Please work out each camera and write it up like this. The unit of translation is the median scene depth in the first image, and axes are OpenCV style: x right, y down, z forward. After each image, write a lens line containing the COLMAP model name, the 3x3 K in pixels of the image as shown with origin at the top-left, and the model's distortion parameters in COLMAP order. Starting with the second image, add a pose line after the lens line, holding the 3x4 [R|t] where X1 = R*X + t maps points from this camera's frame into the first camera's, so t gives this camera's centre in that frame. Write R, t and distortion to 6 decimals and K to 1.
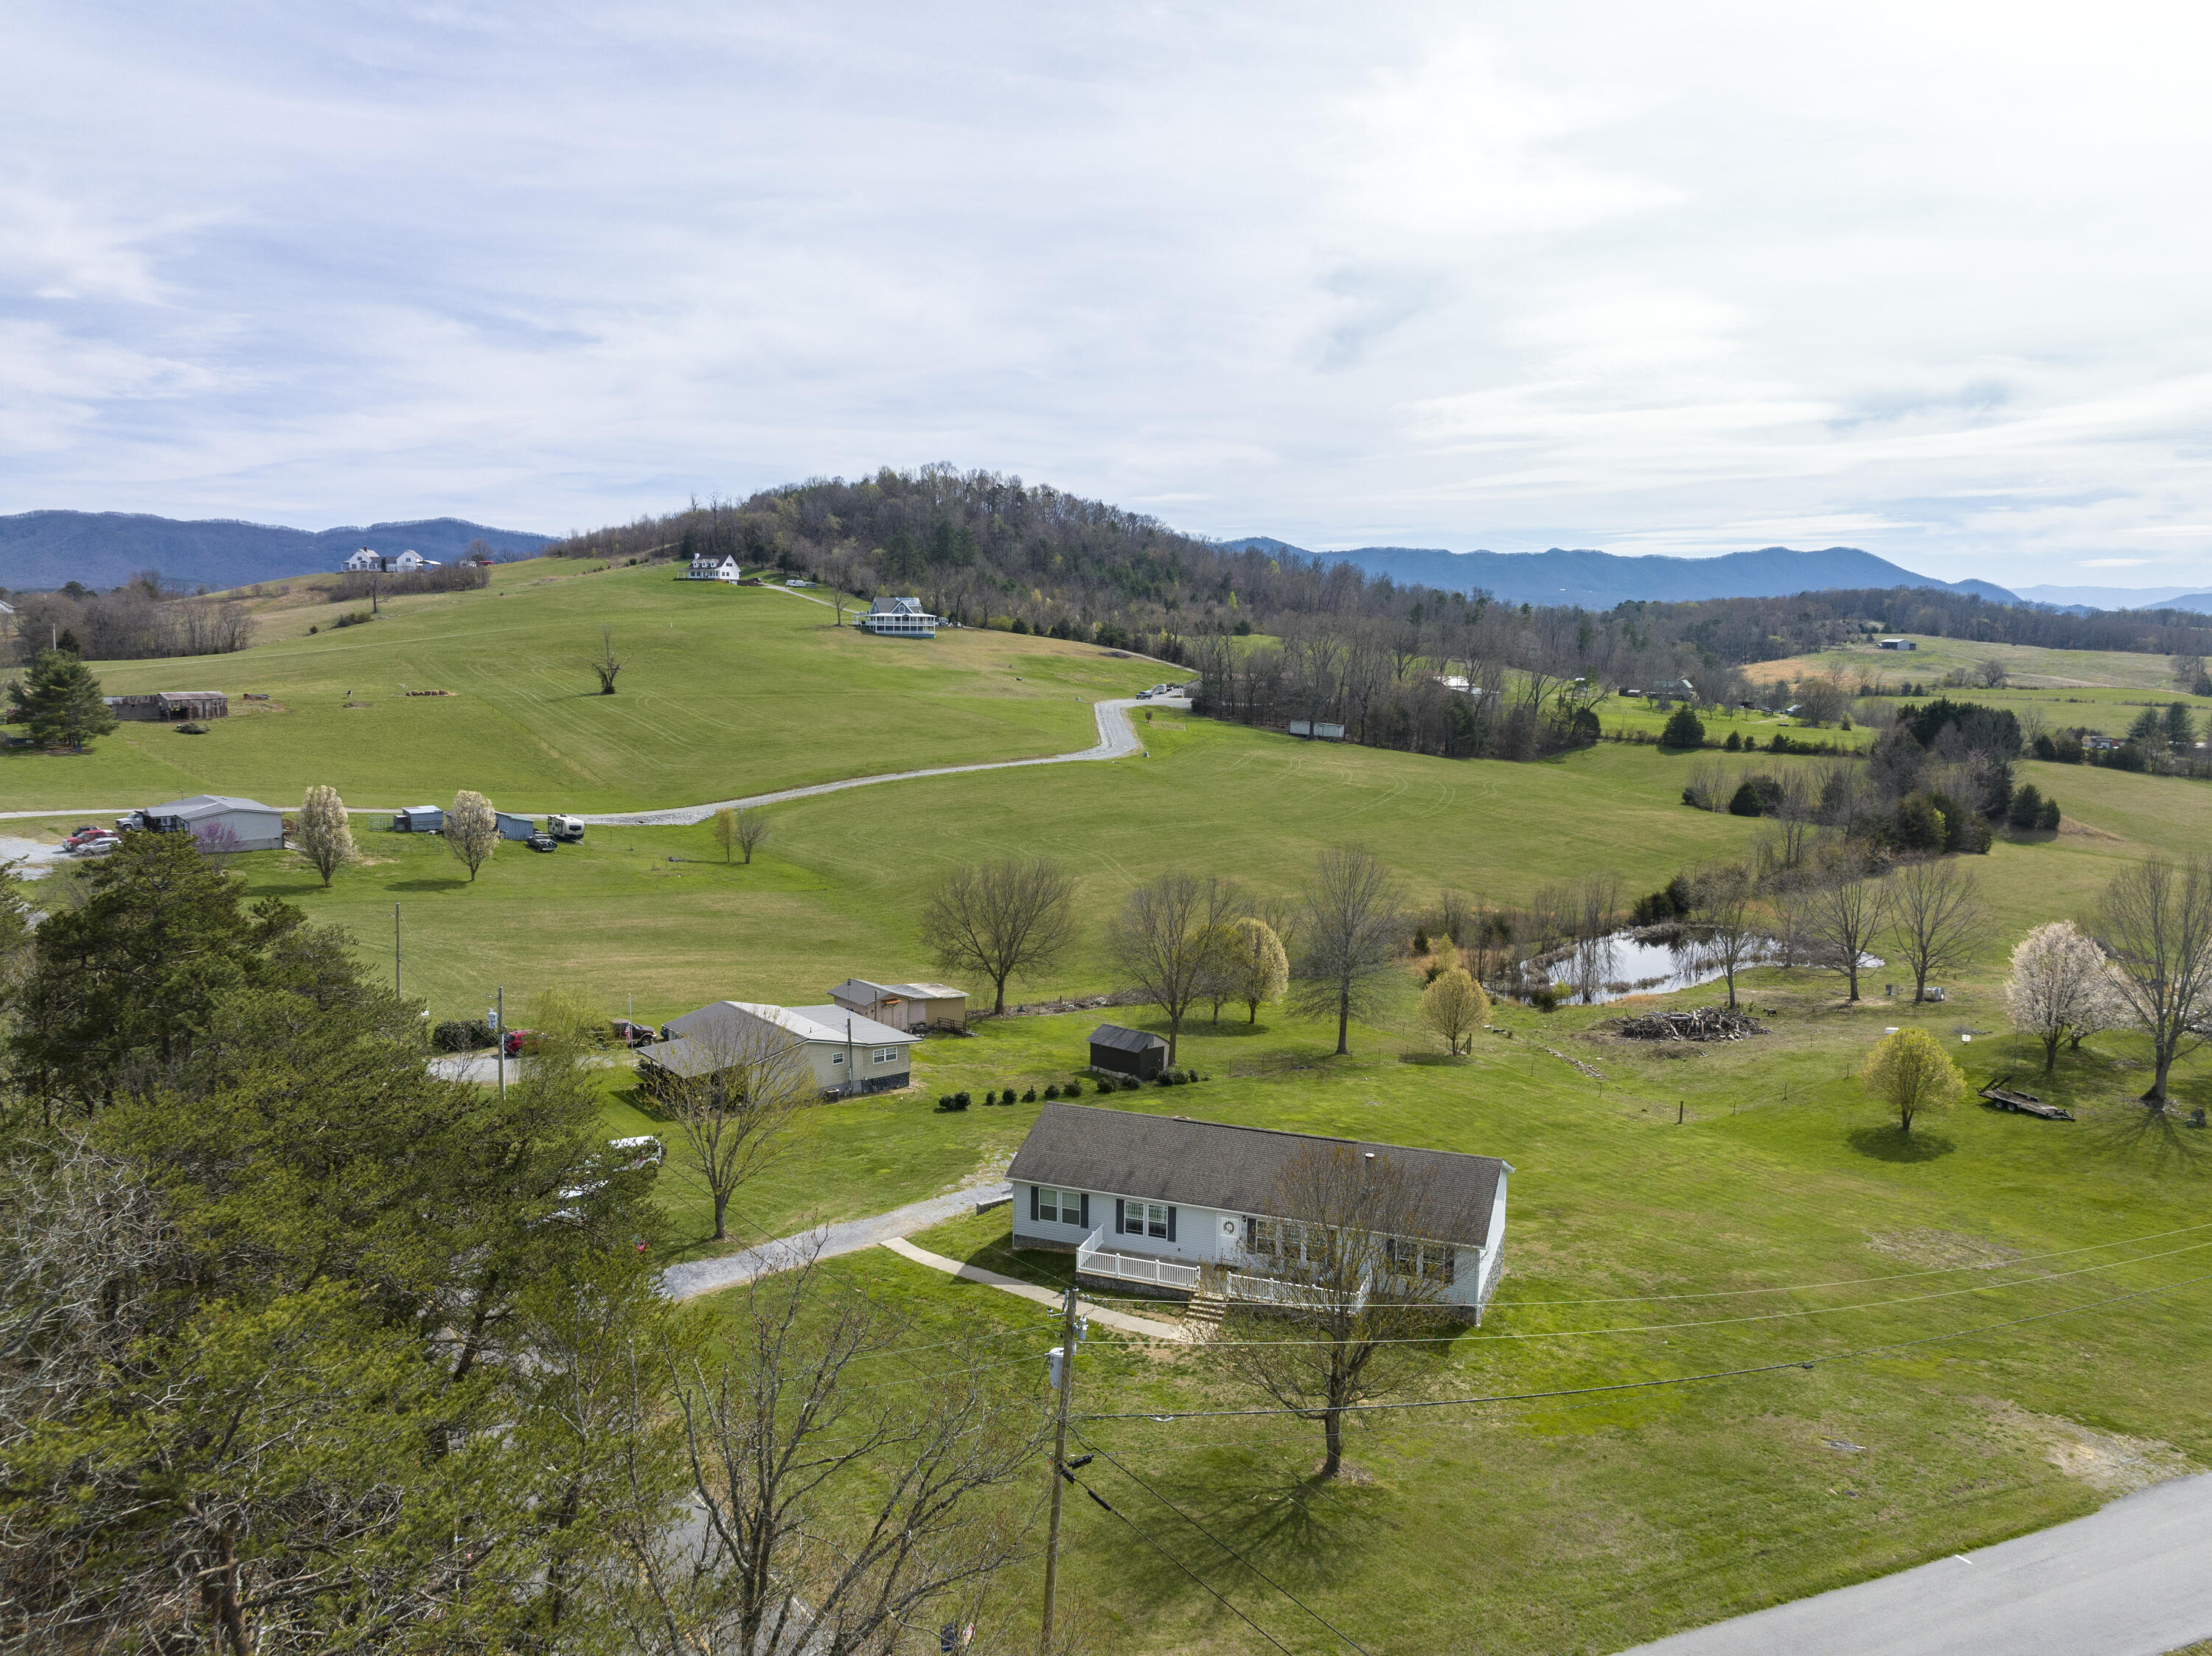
lens RADIAL K [[1542.5, 0, 1111.9], [0, 1542.5, 823.0], [0, 0, 1]] dist [-0.049667, 0.018682]
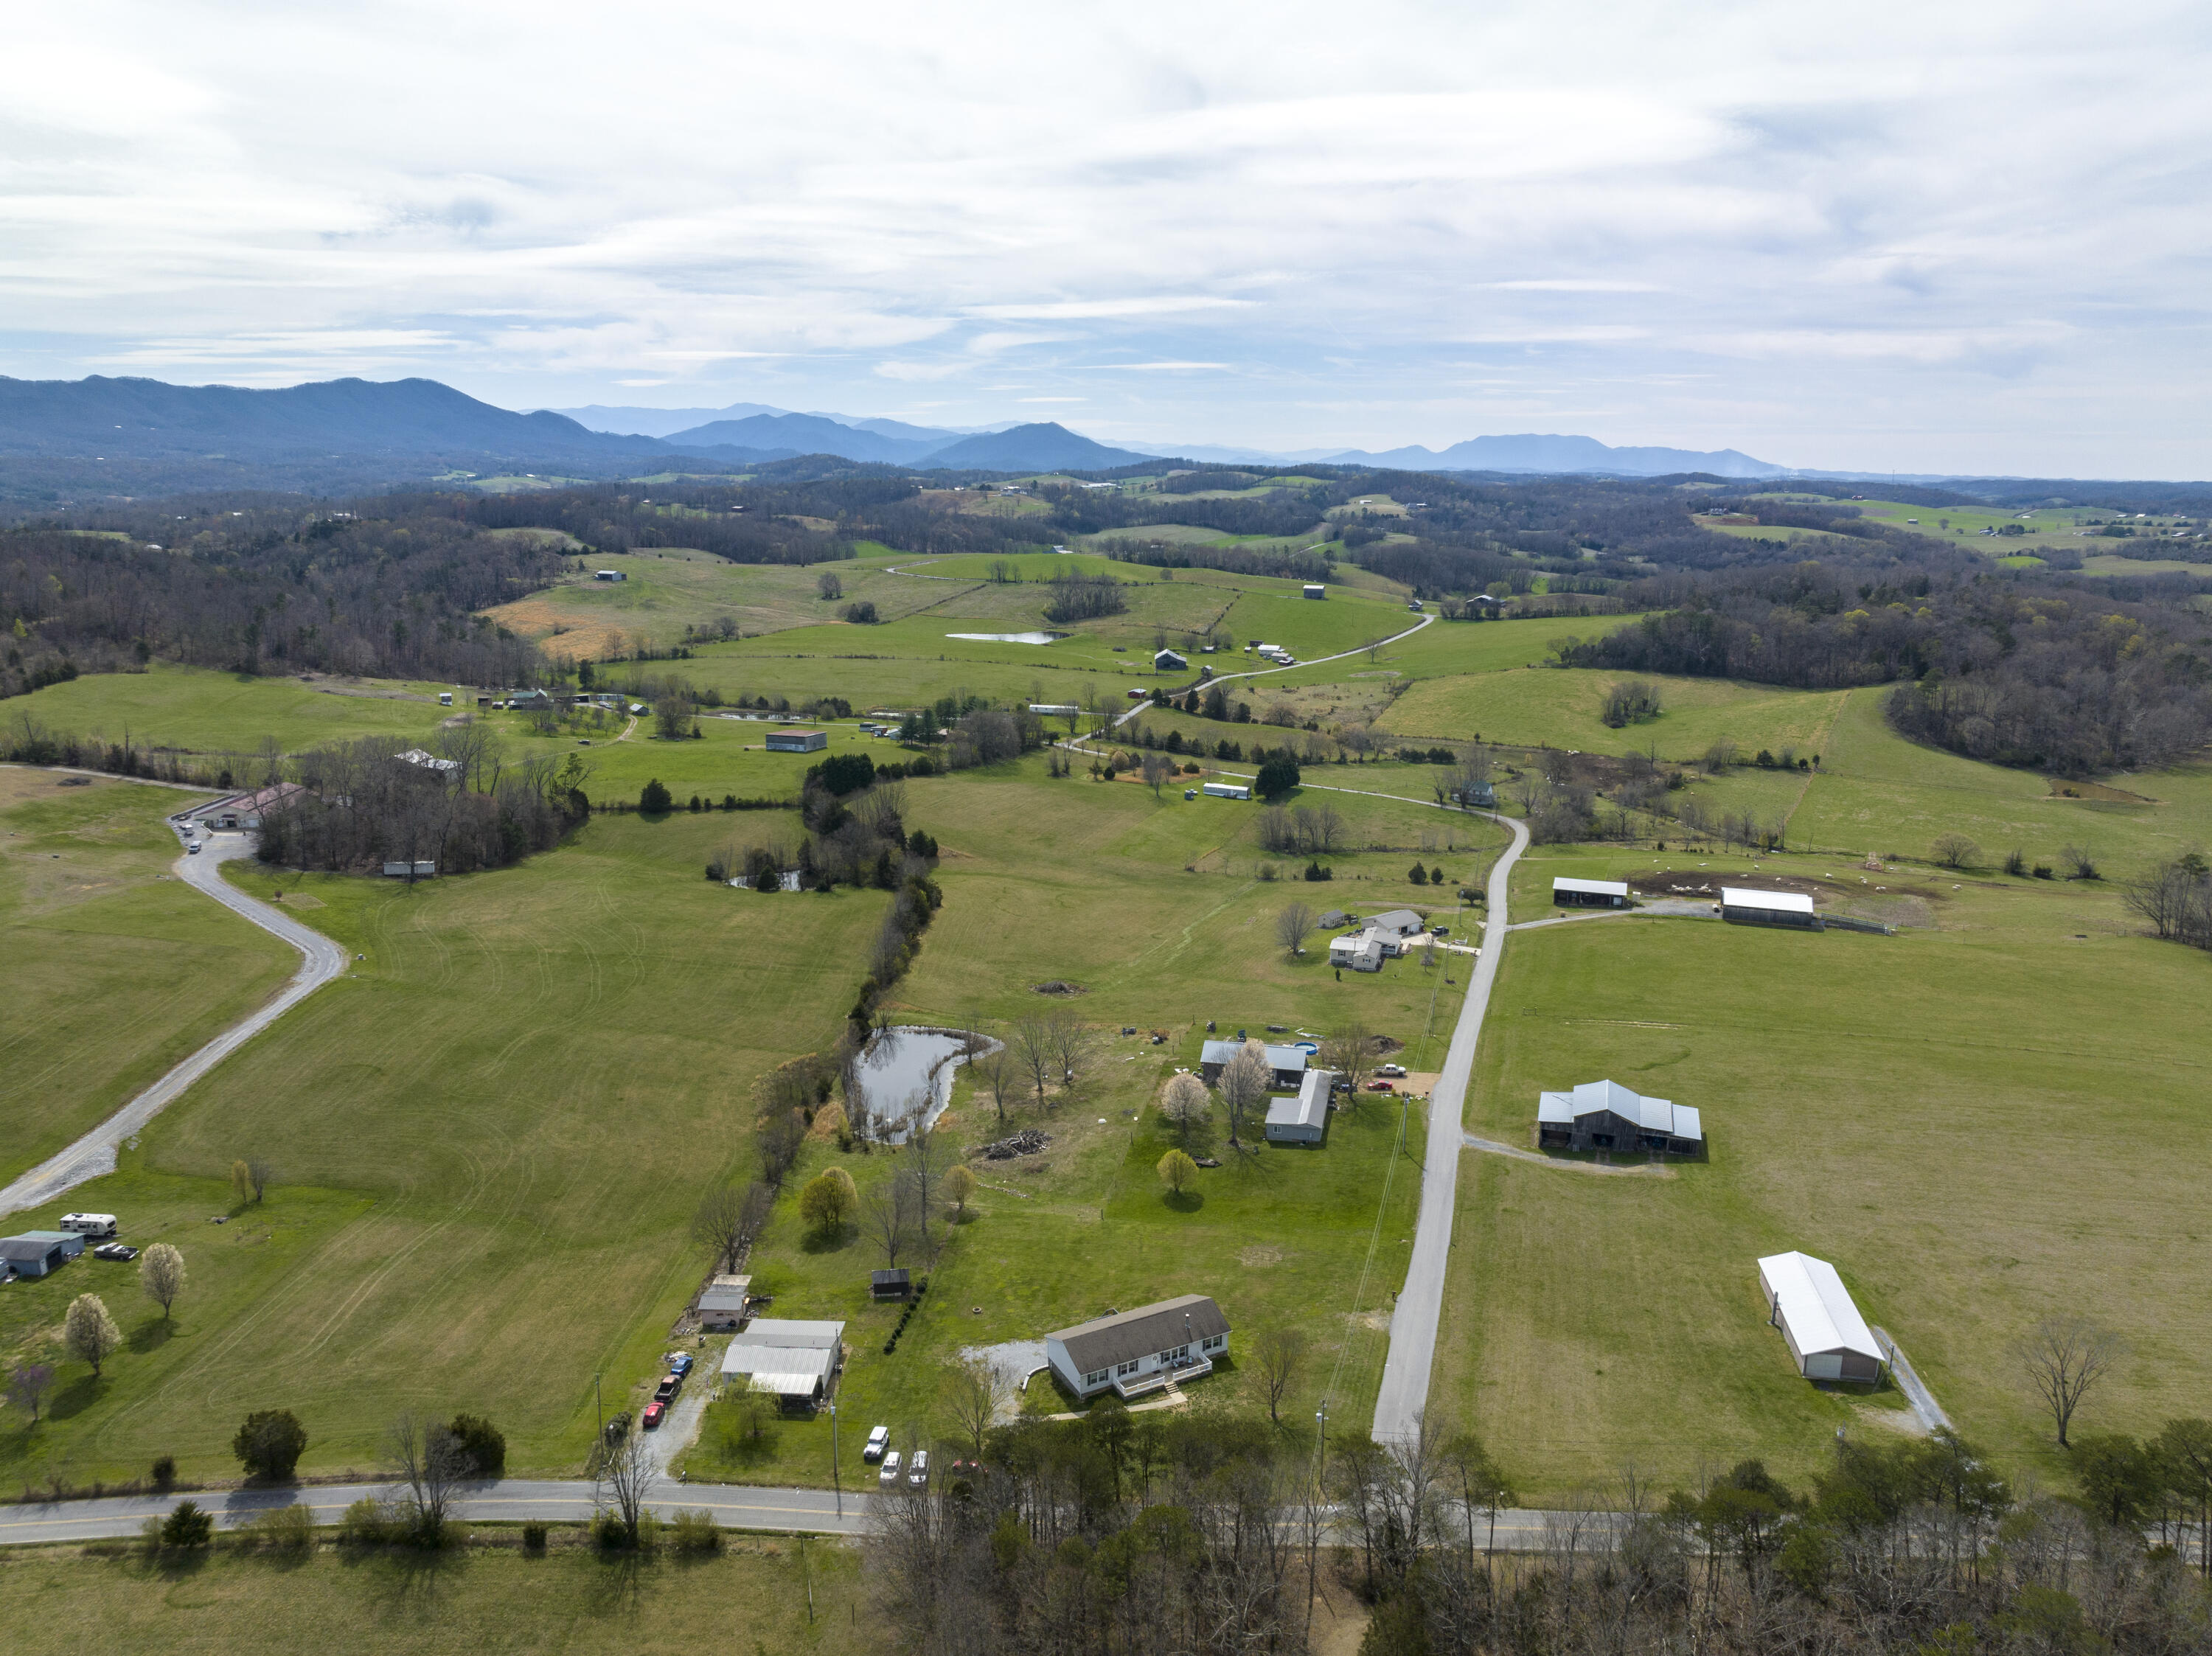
lens RADIAL K [[1542.5, 0, 1105.3], [0, 1542.5, 871.7], [0, 0, 1]] dist [-0.049667, 0.018682]
pose [[0.652641, -0.199137, 0.731030, -0.369815], [0.090037, 0.978390, 0.186137, -0.227368], [-0.752299, -0.055660, 0.656467, -0.146213]]
